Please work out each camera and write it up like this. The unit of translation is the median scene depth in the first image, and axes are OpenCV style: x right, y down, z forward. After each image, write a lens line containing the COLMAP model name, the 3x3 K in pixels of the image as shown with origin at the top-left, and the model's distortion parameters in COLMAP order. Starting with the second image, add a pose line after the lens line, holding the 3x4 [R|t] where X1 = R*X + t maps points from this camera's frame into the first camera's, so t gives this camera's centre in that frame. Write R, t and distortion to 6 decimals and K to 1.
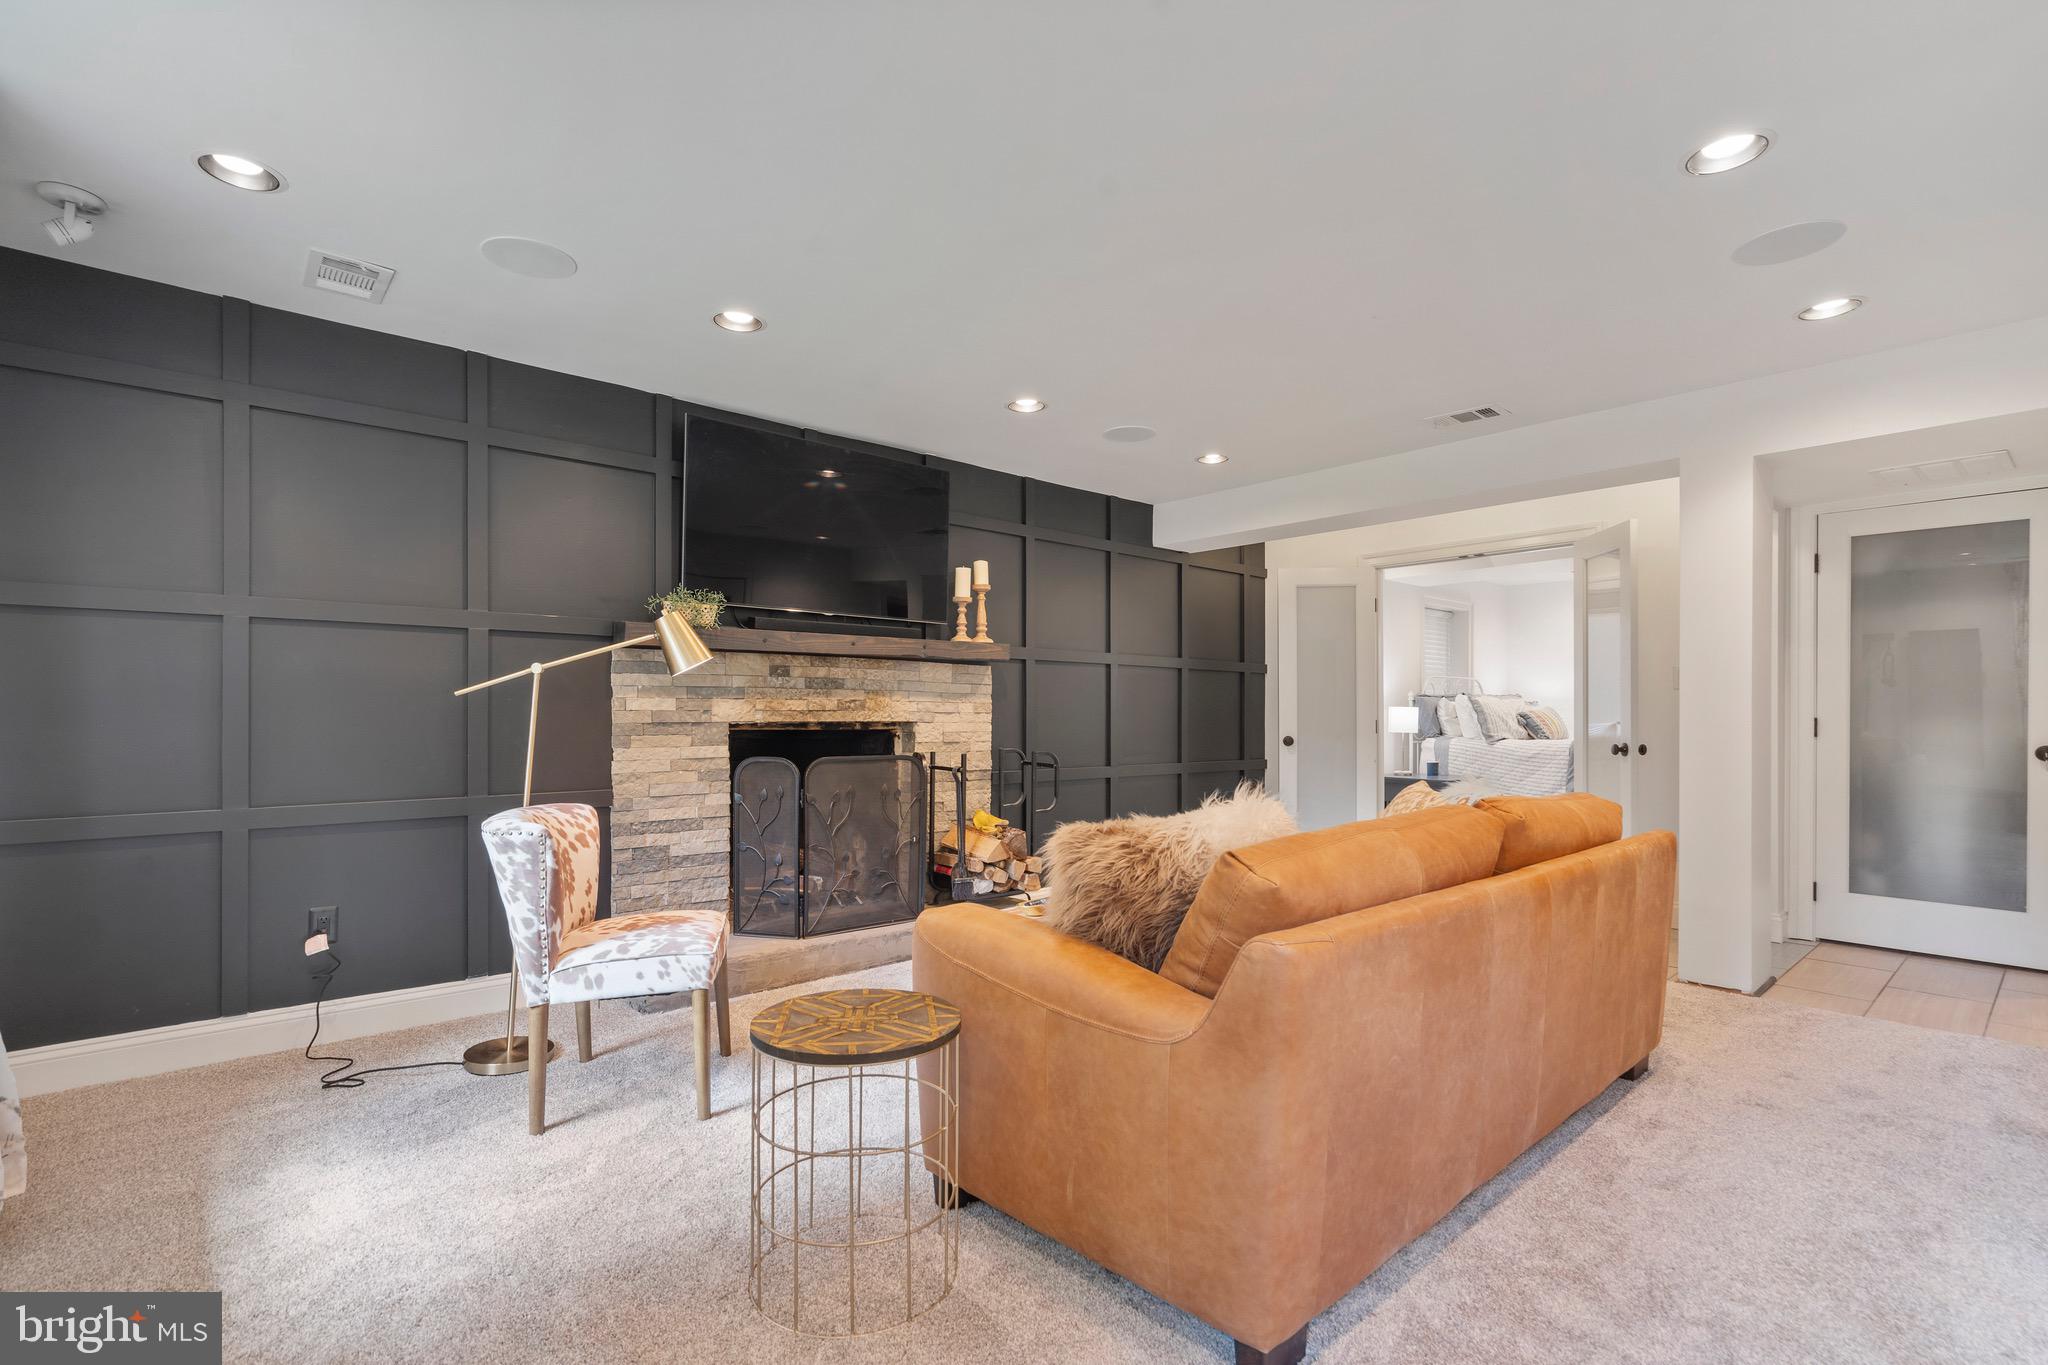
lens RADIAL K [[950.0, 0, 1002.3], [0, 950.0, 720.6], [0, 0, 1]] dist [-0.002306, 0.001224]
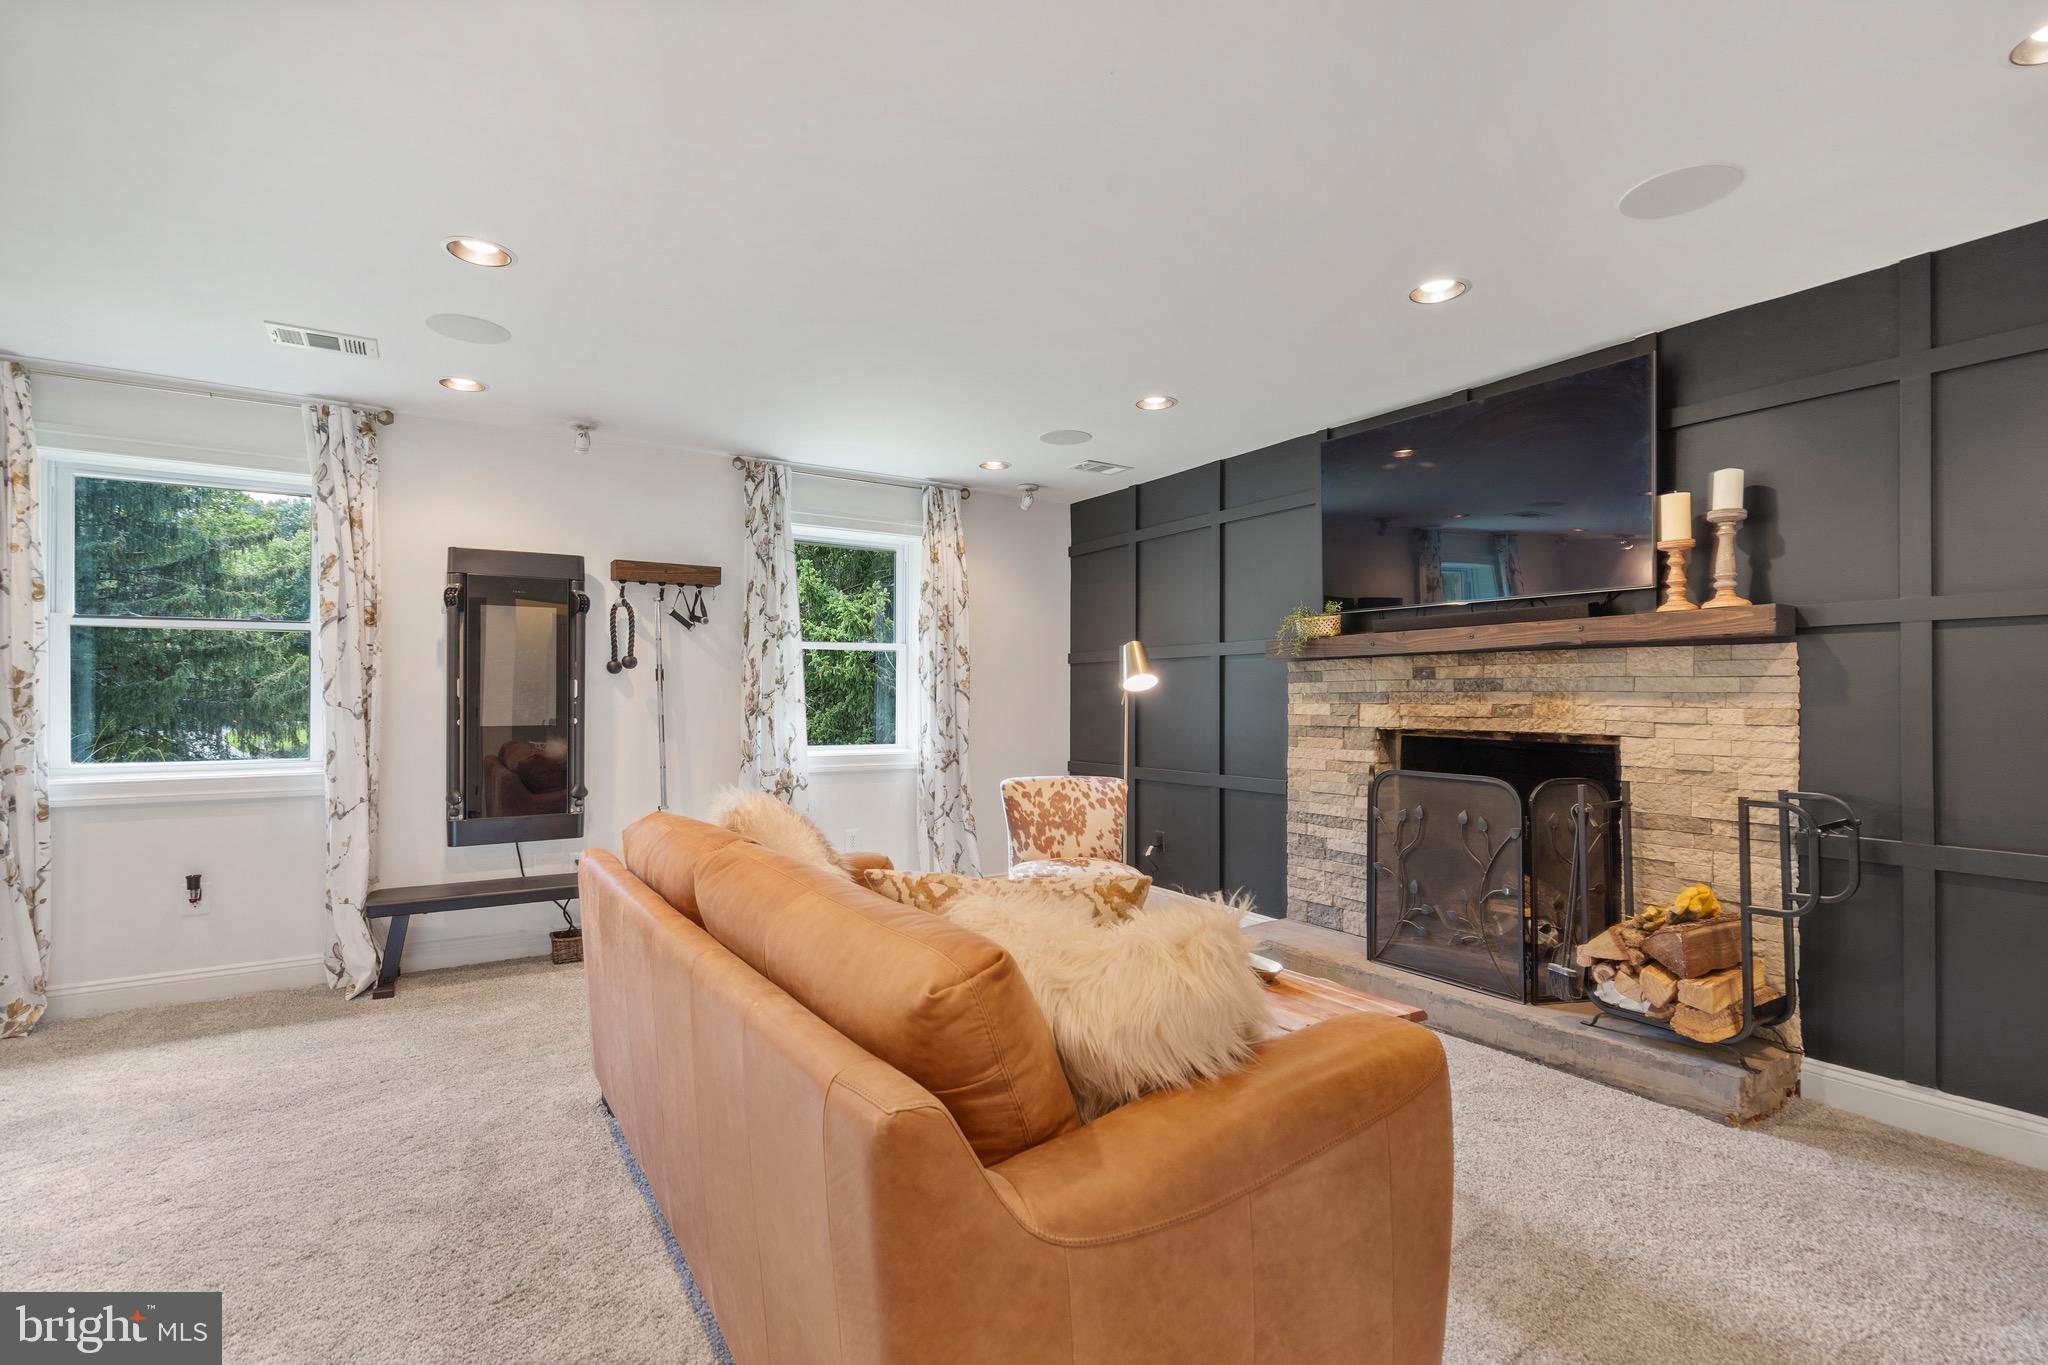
lens RADIAL K [[950.0, 0, 1039.6], [0, 950.0, 692.0], [0, 0, 1]] dist [-0.002306, 0.001224]
pose [[-0.124659, -0.008776, -0.992161, 0.679658], [-0.007807, 0.999939, -0.007864, -0.022819], [0.992169, 0.006766, -0.124720, 0.704613]]
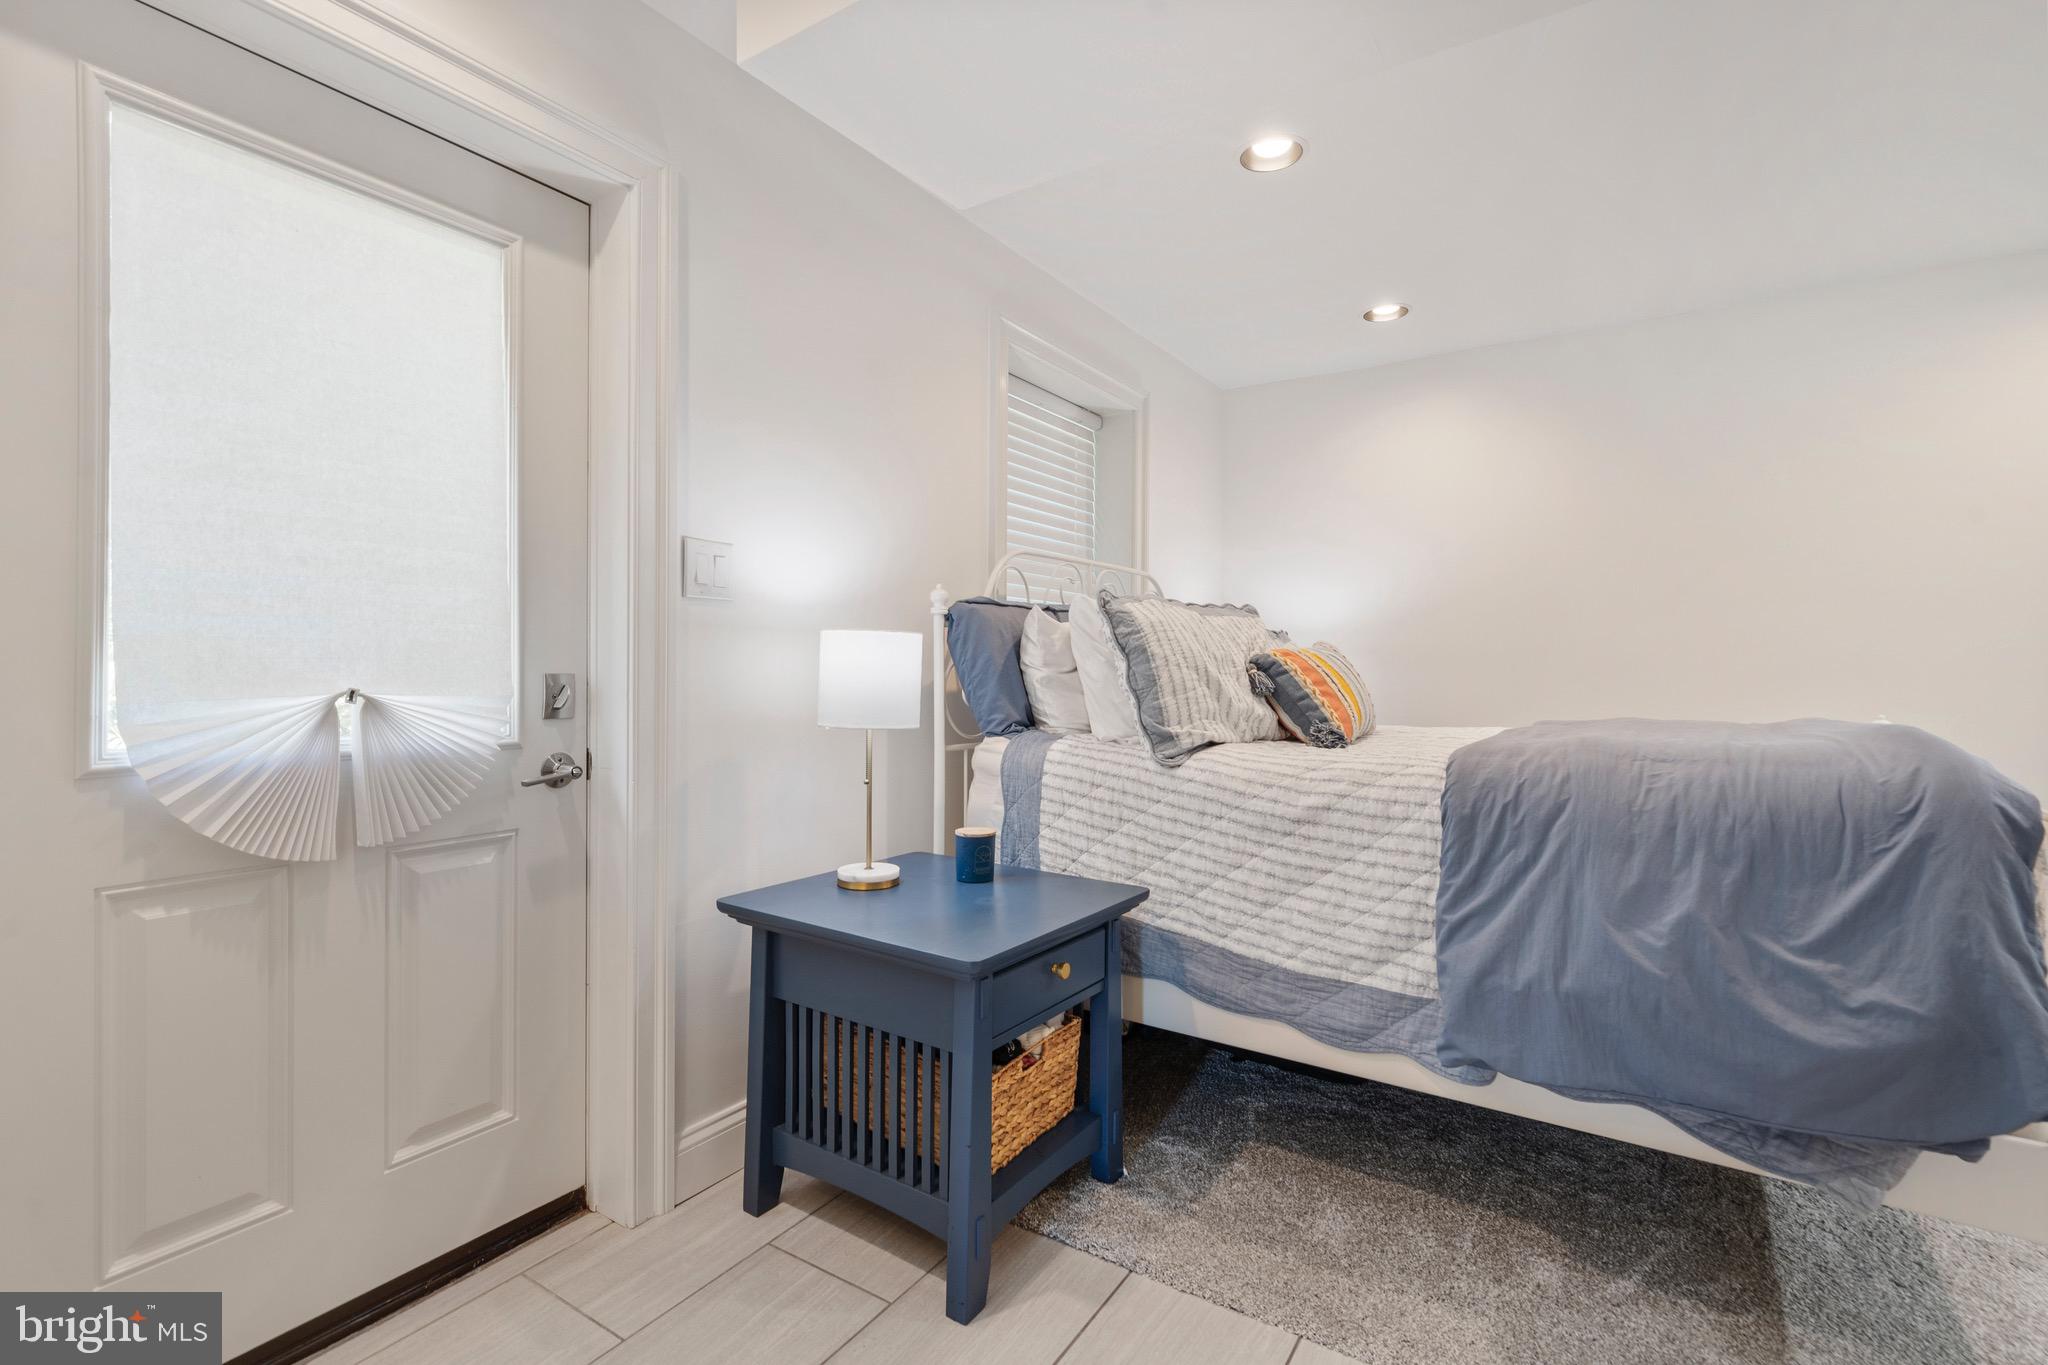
lens RADIAL K [[950.0, 0, 1011.1], [0, 950.0, 674.2], [0, 0, 1]] dist [-0.002306, 0.001224]
pose [[0.961212, 0.002016, 0.275803, 0.627797], [-0.001864, 0.999998, -0.000811, -0.003205], [-0.275804, 0.000265, 0.961214, 1.188647]]
